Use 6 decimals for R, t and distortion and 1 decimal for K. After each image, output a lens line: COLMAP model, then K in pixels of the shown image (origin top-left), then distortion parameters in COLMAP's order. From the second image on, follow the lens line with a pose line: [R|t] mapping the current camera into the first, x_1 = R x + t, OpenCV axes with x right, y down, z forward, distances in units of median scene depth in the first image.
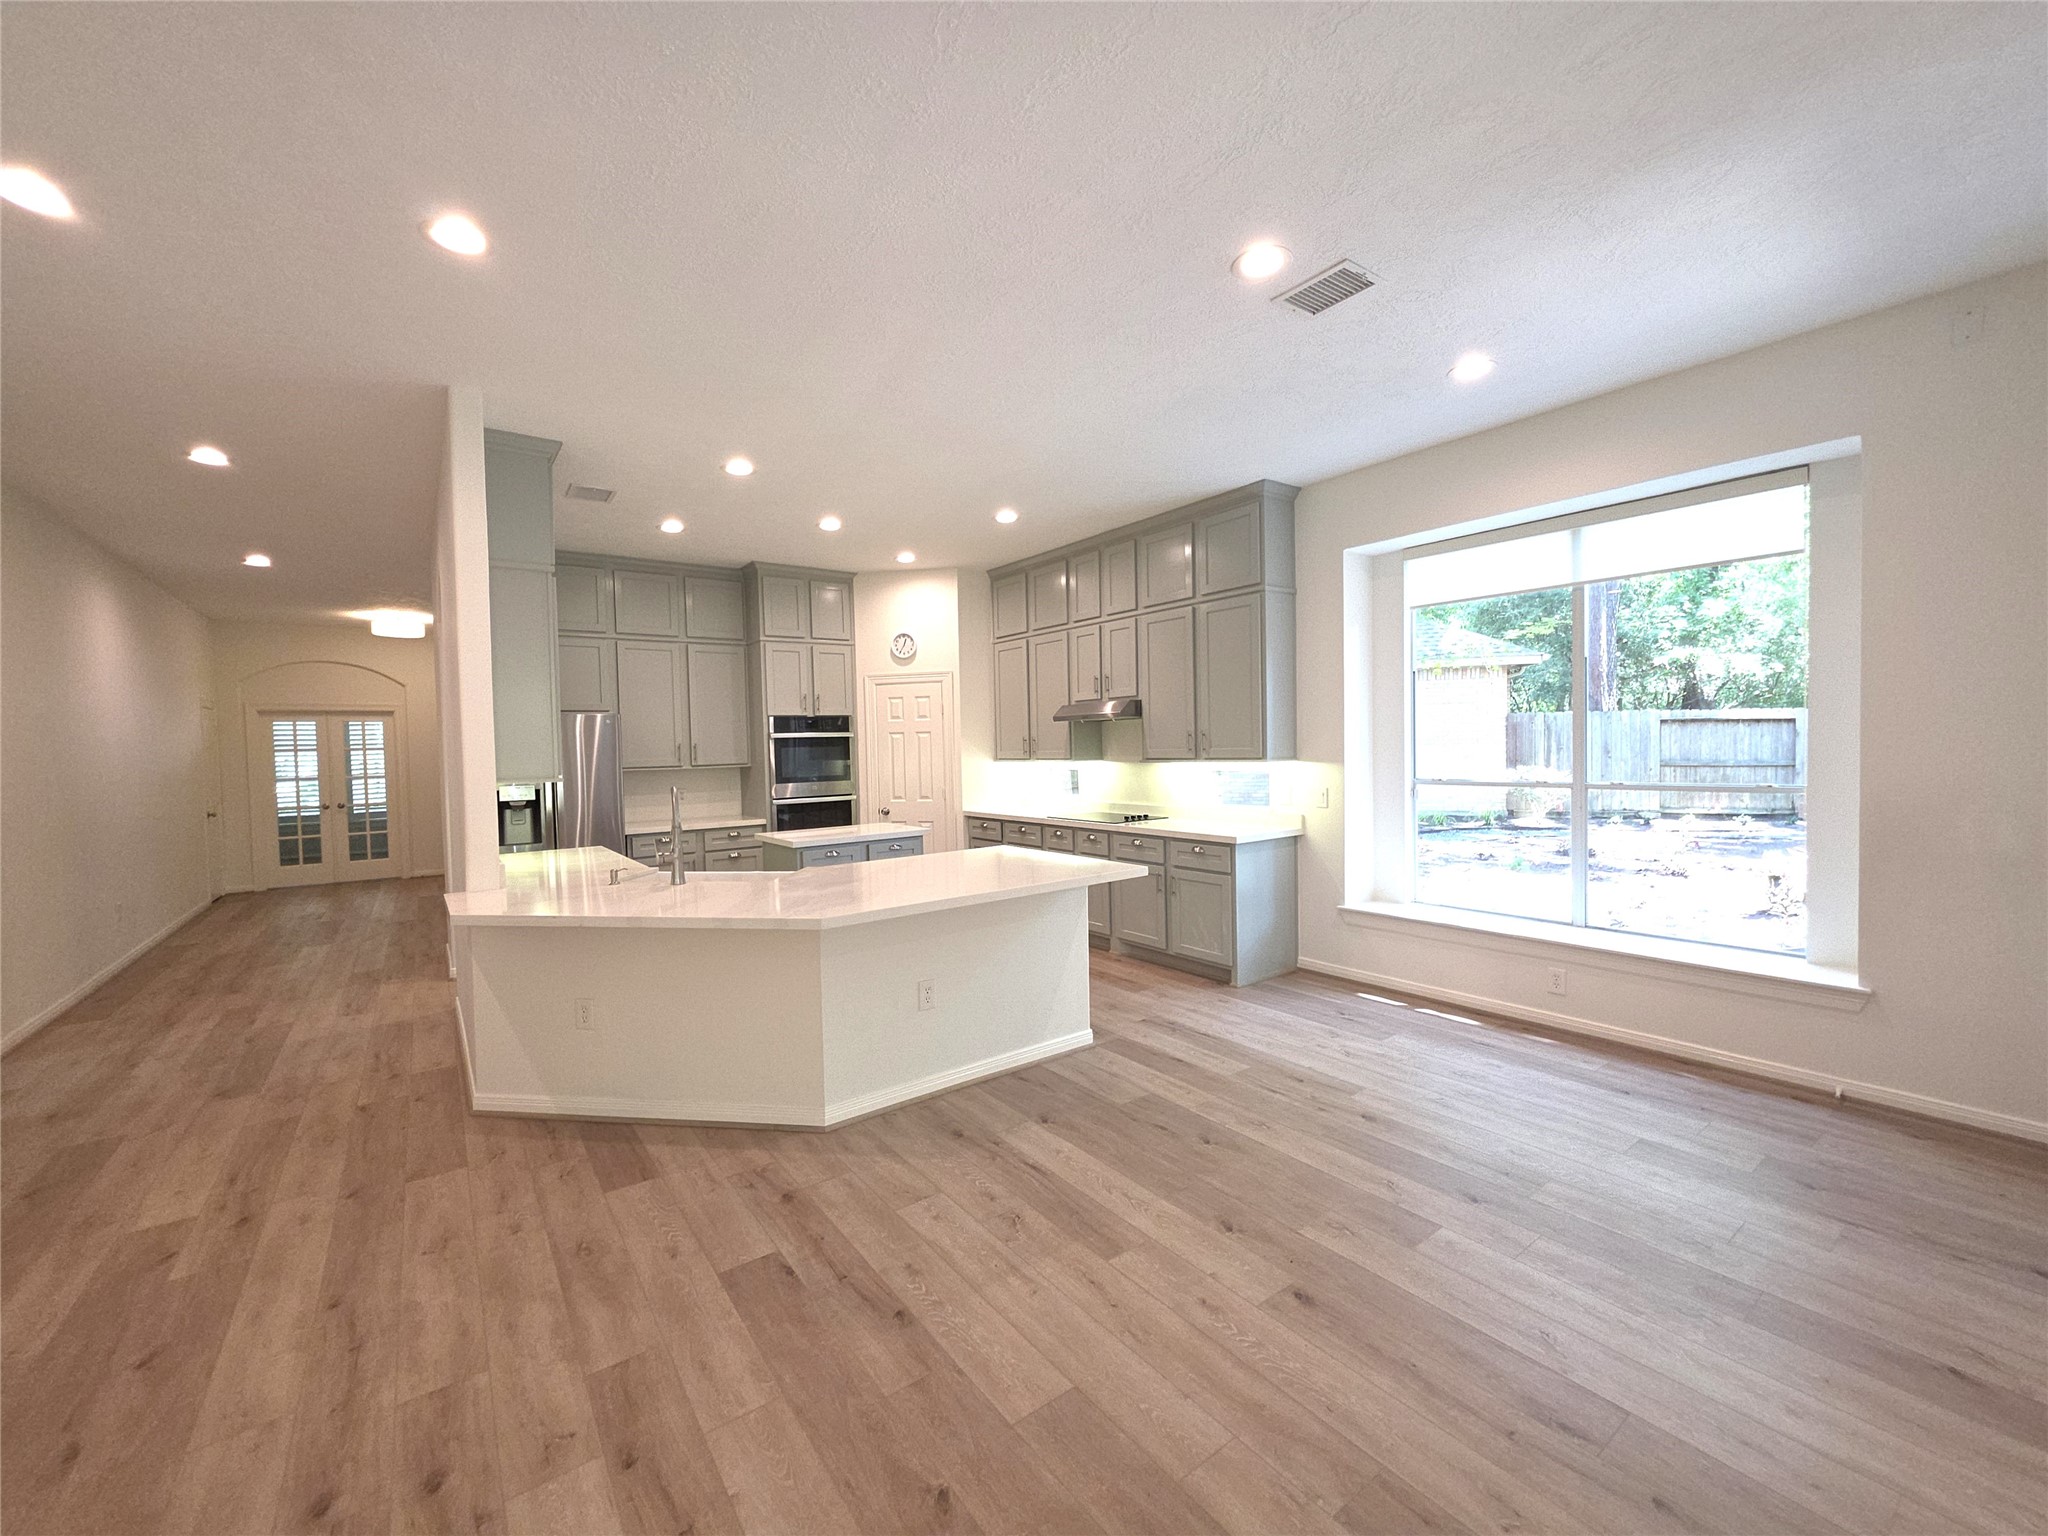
lens RADIAL K [[823.6, 0, 1020.6], [0, 823.6, 768.7], [0, 0, 1]] dist [0.001727, -0.000140]
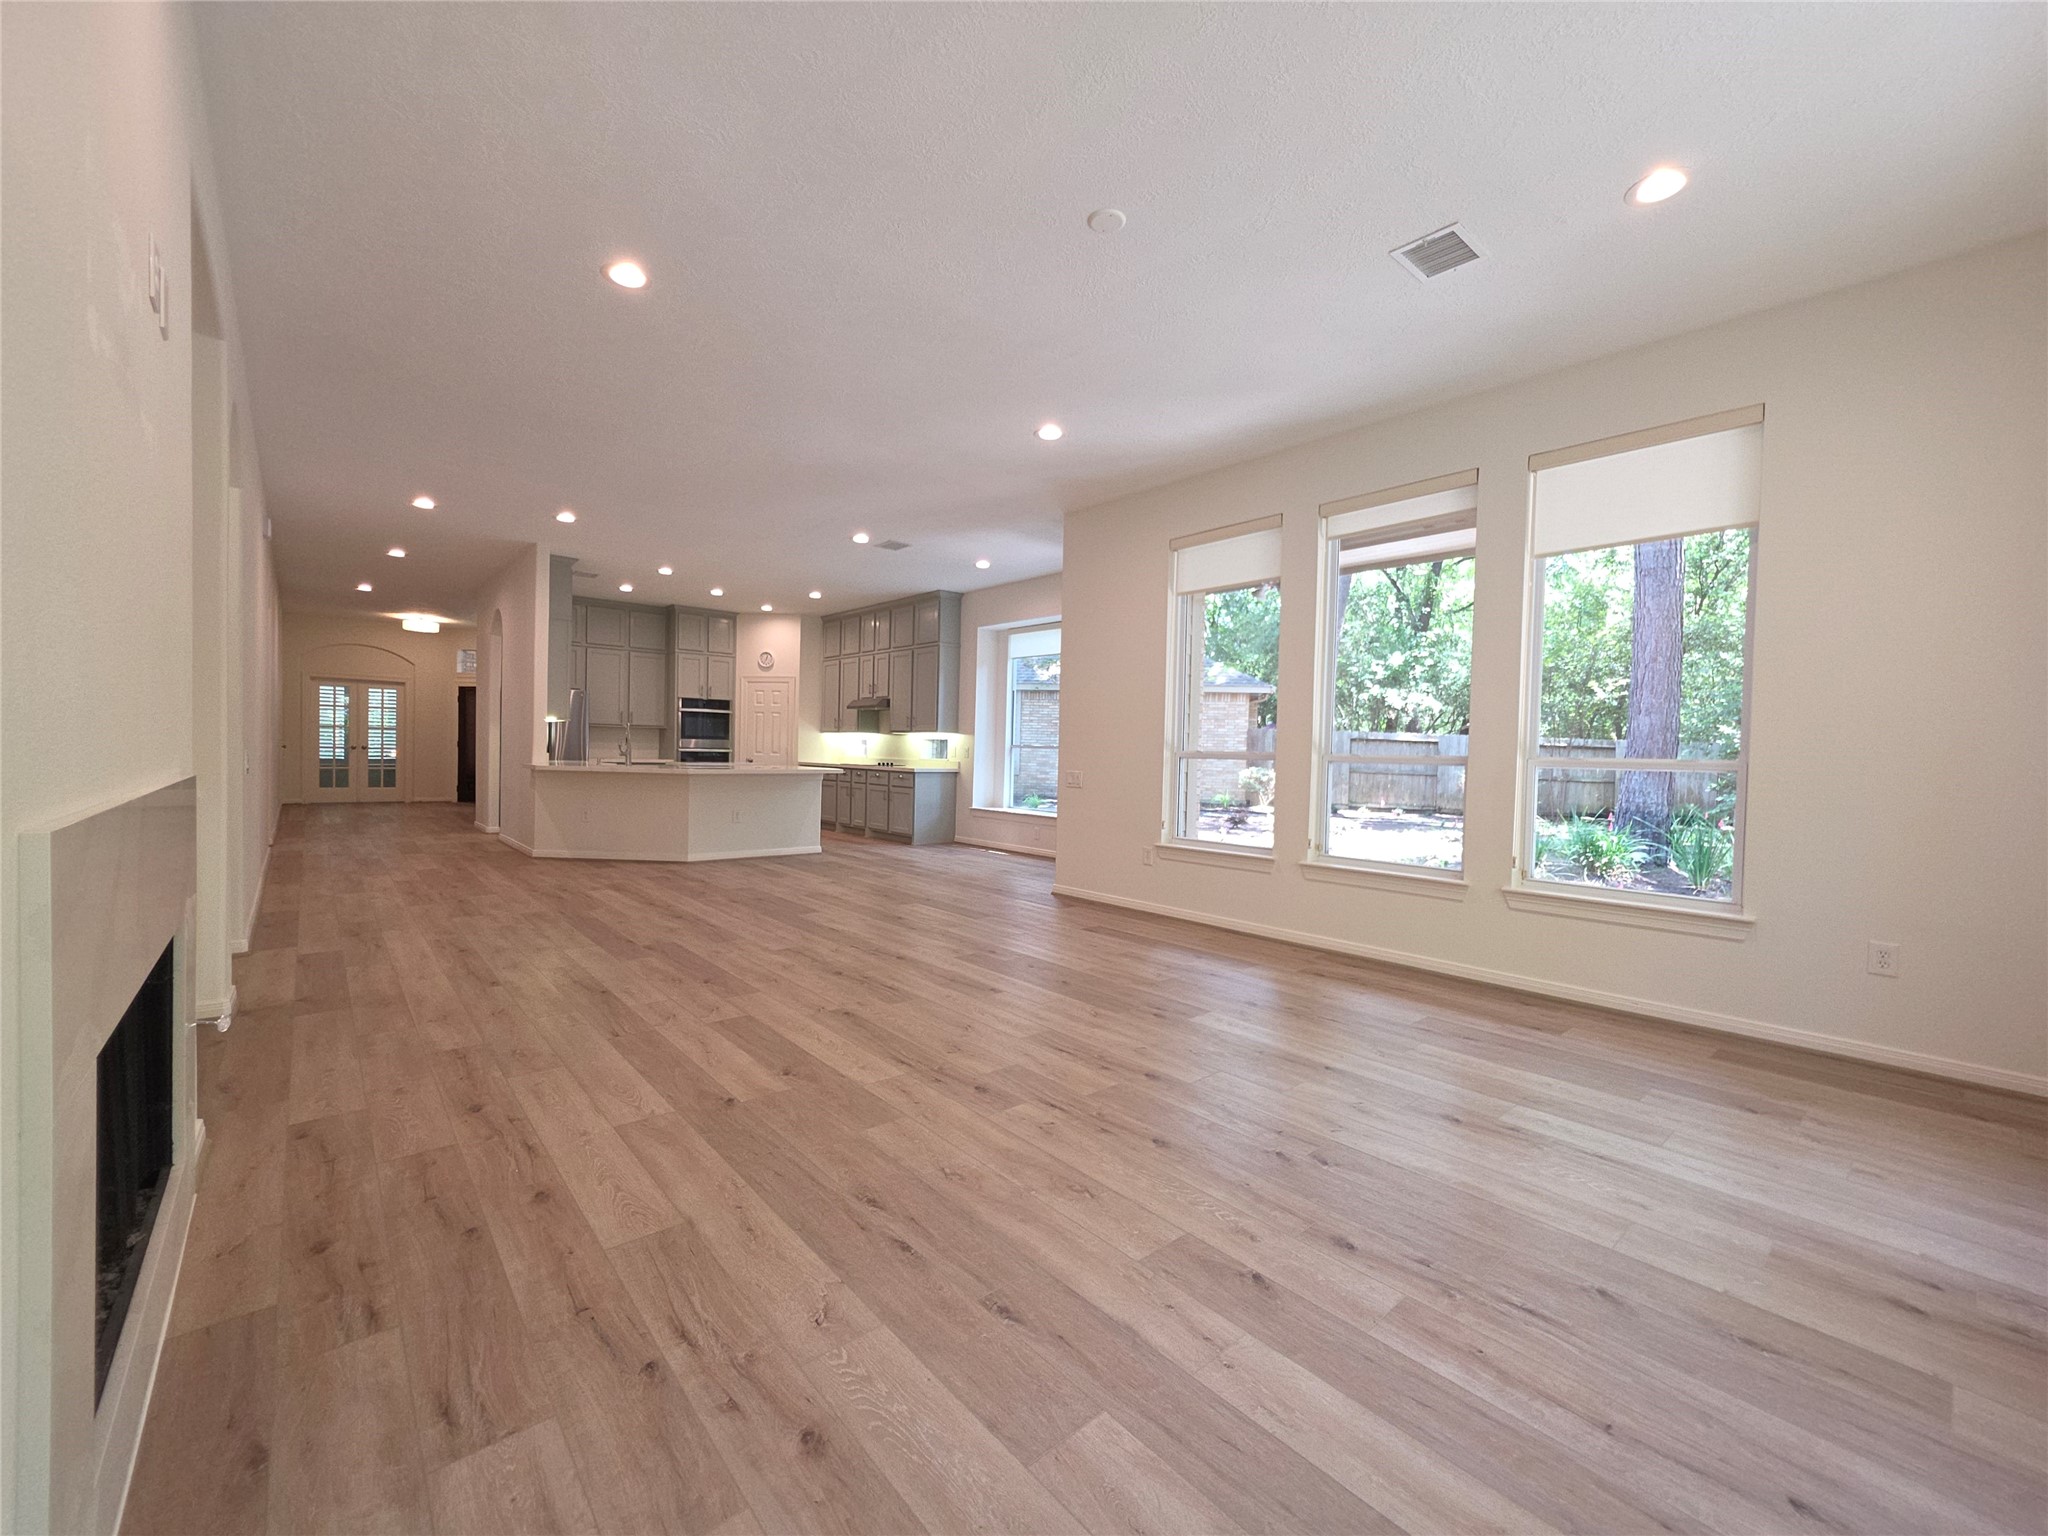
lens RADIAL K [[823.6, 0, 1020.6], [0, 823.6, 768.7], [0, 0, 1]] dist [0.001727, -0.000140]
pose [[0.995449, 0.045627, 0.083669, 0.255125], [-0.044938, 0.998939, -0.010099, 0.066990], [-0.084041, 0.006294, 0.996442, -0.730896]]
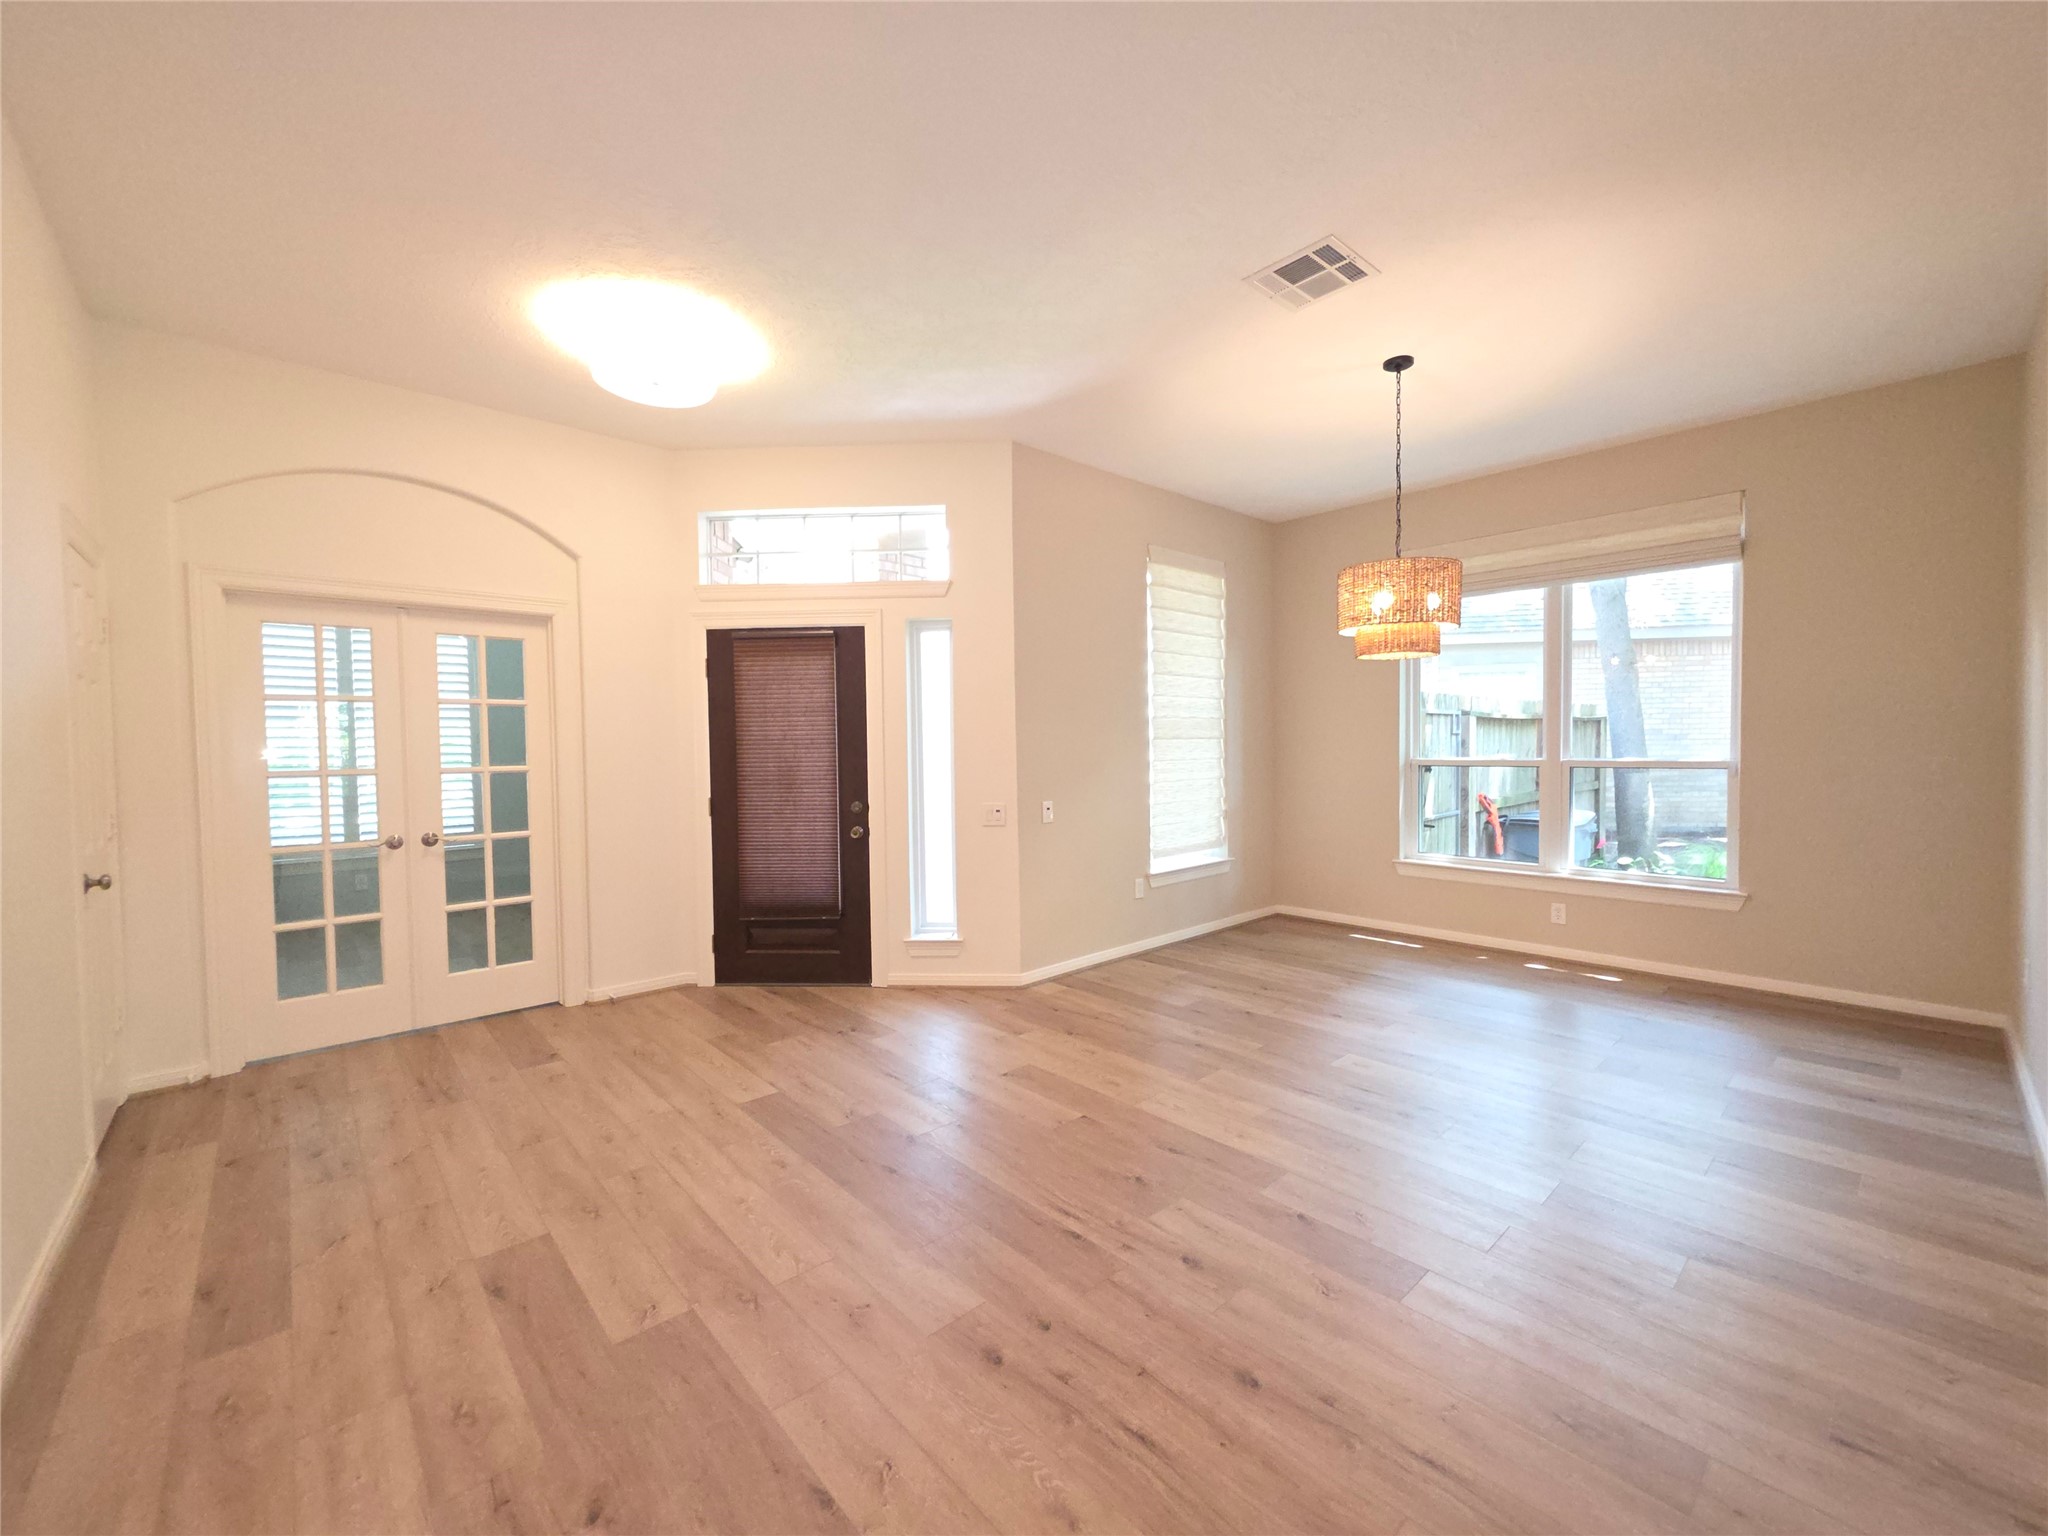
lens RADIAL K [[823.6, 0, 1020.6], [0, 823.6, 768.7], [0, 0, 1]] dist [0.001727, -0.000140]
pose [[0.995244, 0.006241, 0.097217, -0.853697], [-0.006689, 0.999968, 0.004280, 0.008542], [-0.097187, -0.004910, 0.995254, 0.841154]]
